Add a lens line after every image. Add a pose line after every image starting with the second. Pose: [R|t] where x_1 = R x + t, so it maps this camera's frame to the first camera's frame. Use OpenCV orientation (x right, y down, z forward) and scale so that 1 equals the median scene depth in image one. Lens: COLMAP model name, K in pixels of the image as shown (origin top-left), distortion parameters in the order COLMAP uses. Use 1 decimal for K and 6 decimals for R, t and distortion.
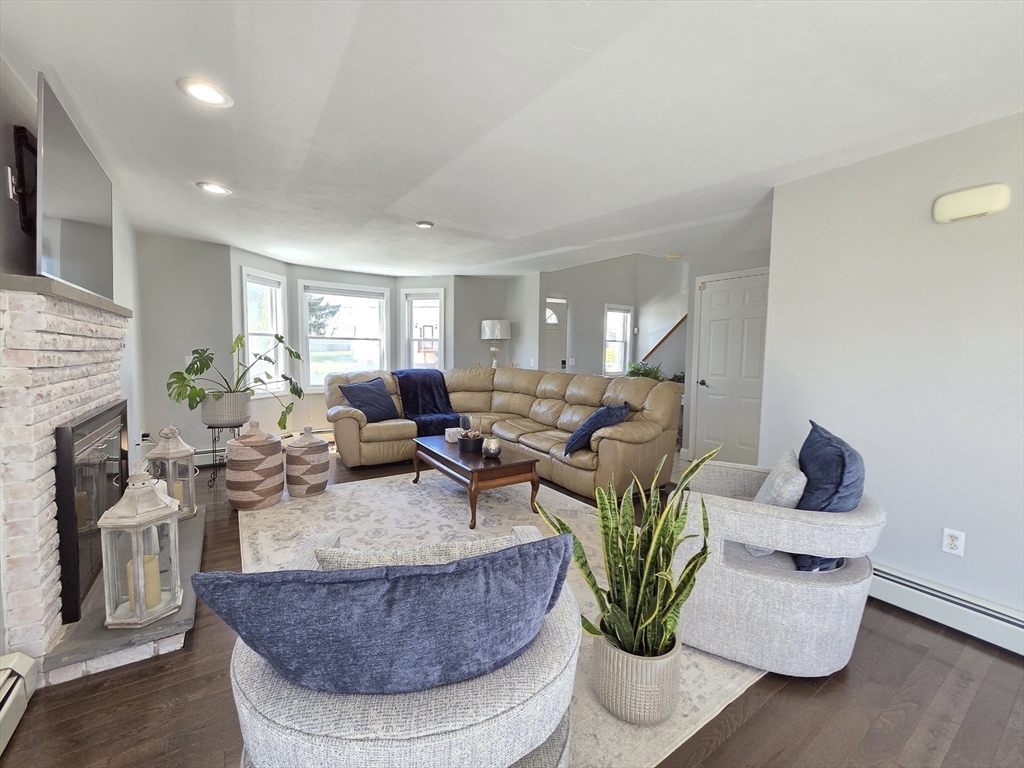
lens RADIAL K [[419.5, 0, 510.6], [0, 419.5, 380.8], [0, 0, 1]] dist [0.008098, -0.000146]
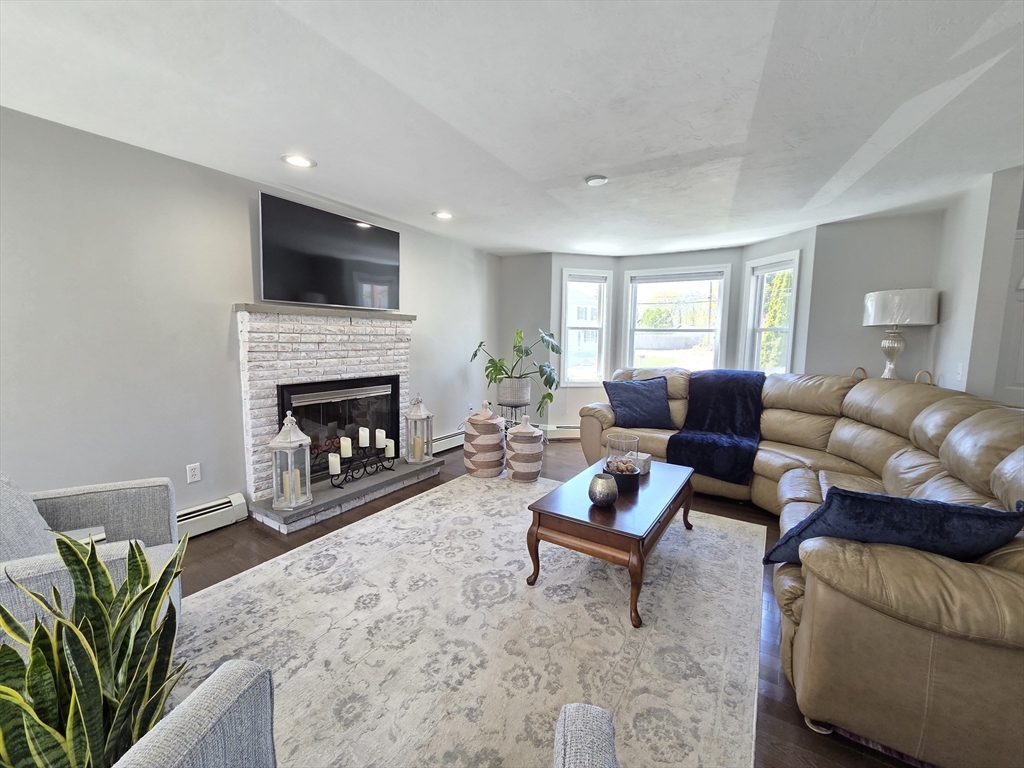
lens RADIAL K [[419.5, 0, 510.6], [0, 419.5, 380.8], [0, 0, 1]] dist [0.008098, -0.000146]
pose [[0.401699, 0.087493, -0.911583, 0.413823], [-0.073178, 0.995309, 0.063283, -0.039150], [0.912843, 0.041287, 0.406217, 0.496215]]
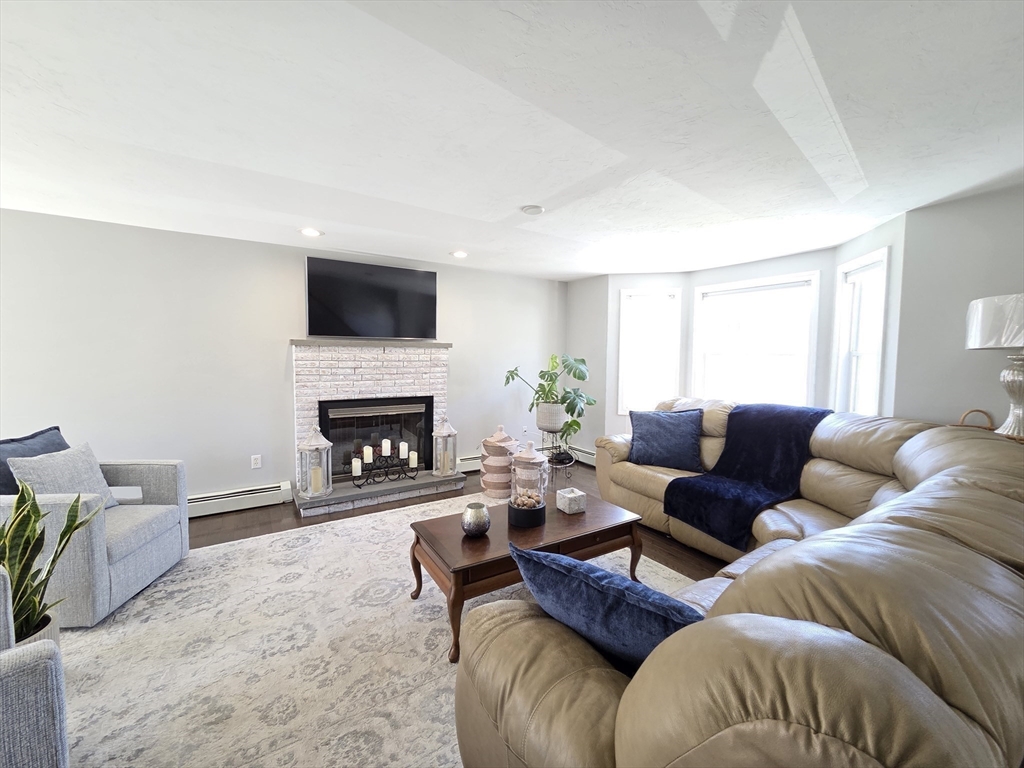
lens RADIAL K [[419.5, 0, 510.6], [0, 419.5, 380.8], [0, 0, 1]] dist [0.008098, -0.000146]
pose [[-0.029603, 0.048238, -0.998397, 0.515972], [-0.080564, 0.995470, 0.050485, -0.084448], [0.996310, 0.081929, -0.025583, 0.889968]]
